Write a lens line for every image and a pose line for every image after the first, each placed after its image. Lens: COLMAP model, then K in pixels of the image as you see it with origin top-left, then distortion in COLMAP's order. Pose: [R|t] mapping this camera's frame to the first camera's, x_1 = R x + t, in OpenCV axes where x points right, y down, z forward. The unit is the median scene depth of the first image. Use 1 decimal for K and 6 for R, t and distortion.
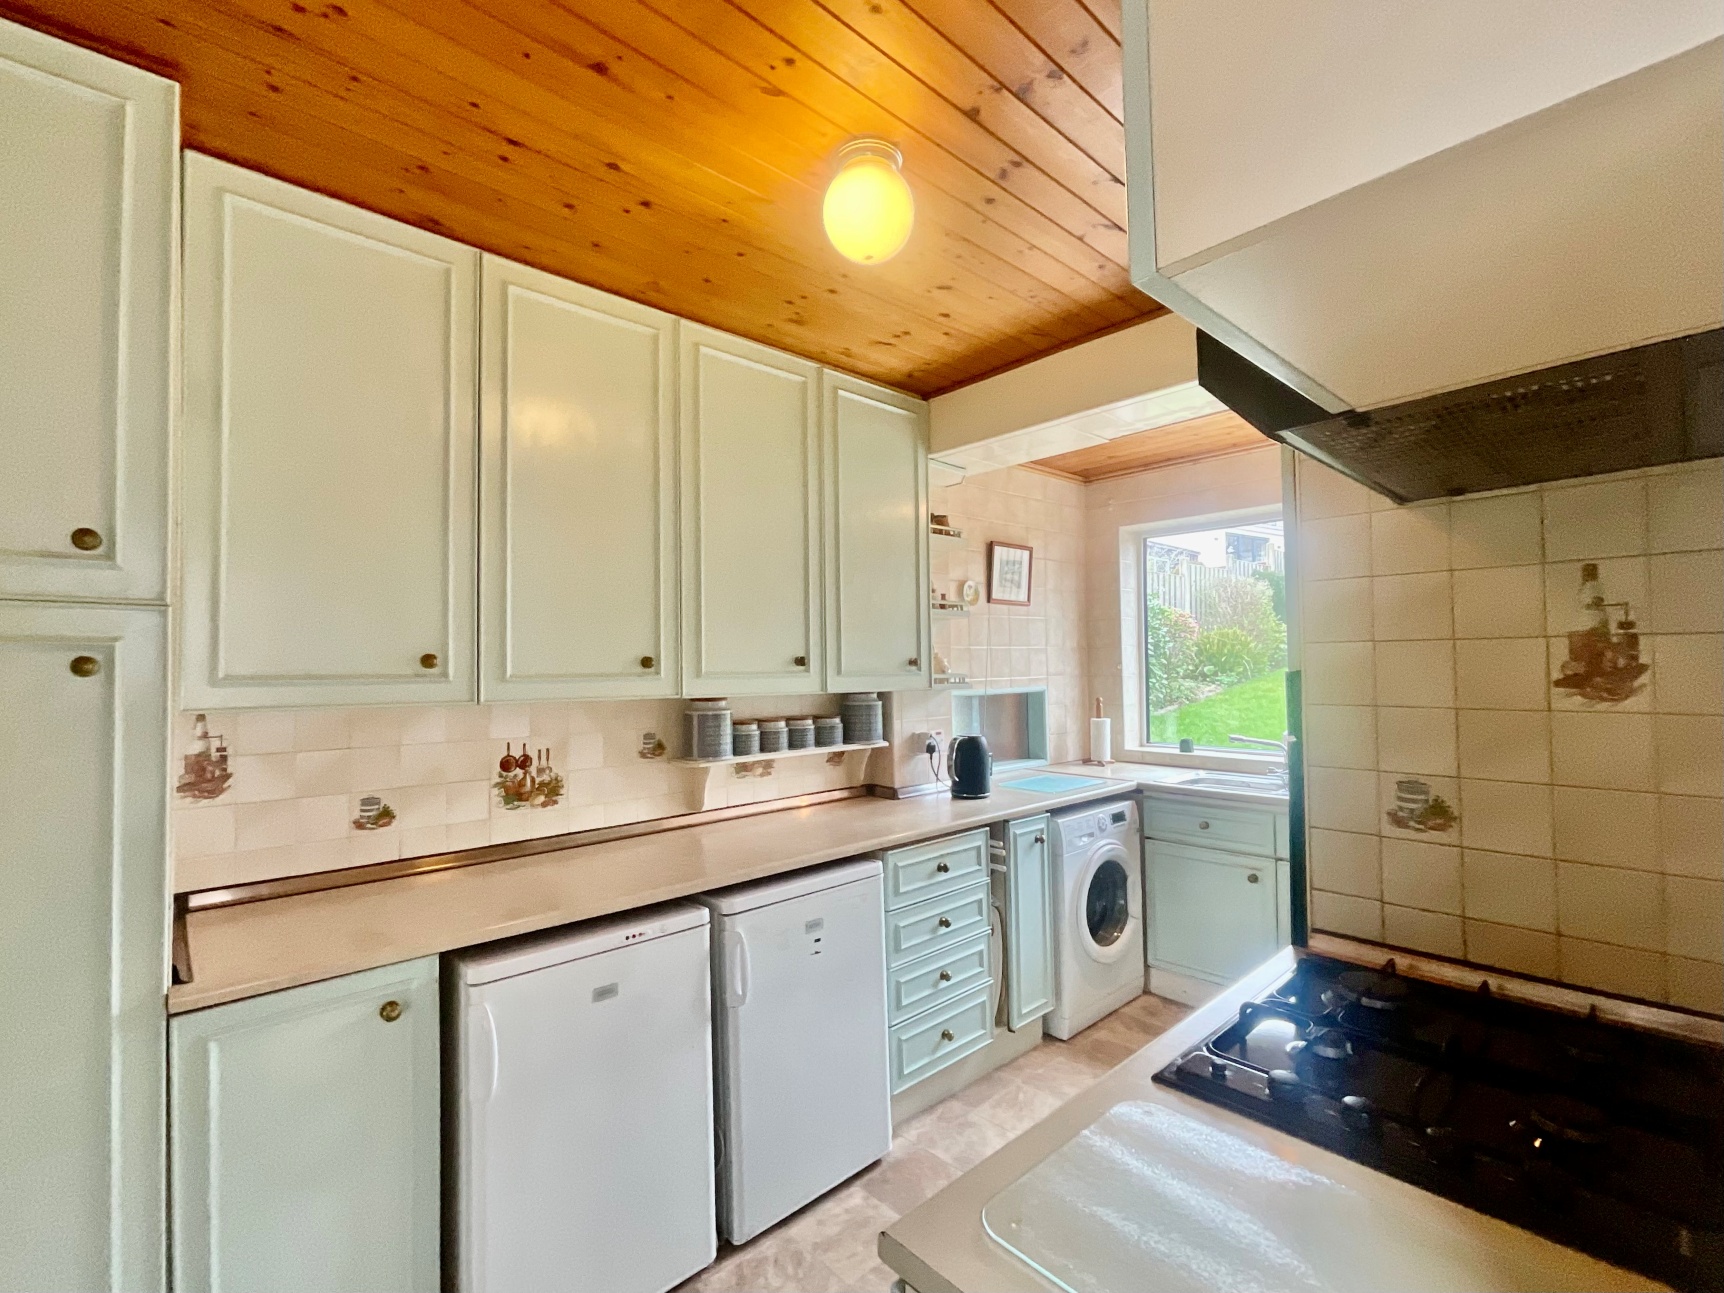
lens RADIAL K [[757.4, 0, 854.9], [0, 757.4, 639.8], [0, 0, 1]] dist [-0.014085, -0.000293]
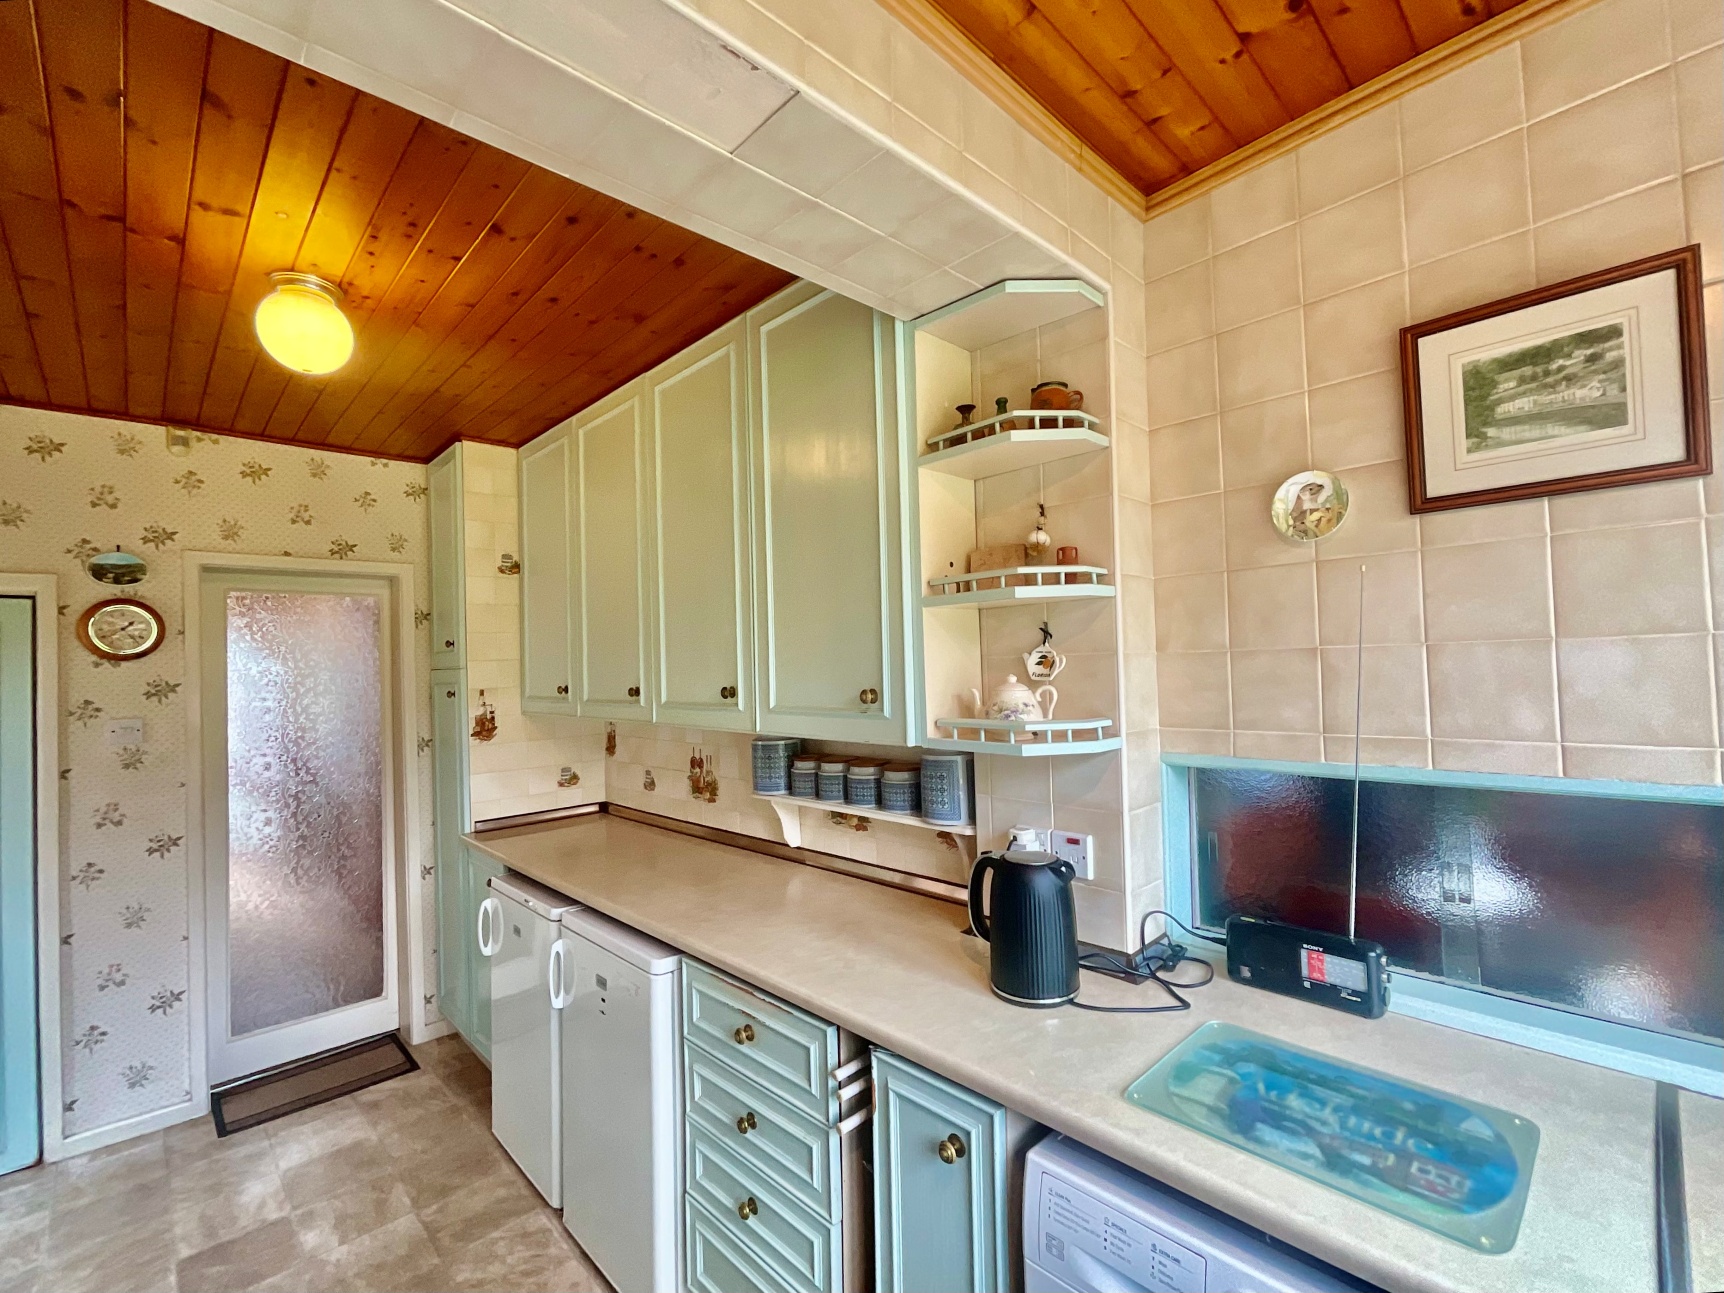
lens RADIAL K [[757.4, 0, 854.9], [0, 757.4, 639.8], [0, 0, 1]] dist [-0.014085, -0.000293]
pose [[0.015008, -0.020413, -0.999679, 0.844070], [0.065431, 0.997669, -0.019389, -0.005033], [0.997744, -0.065119, 0.016309, 1.242551]]
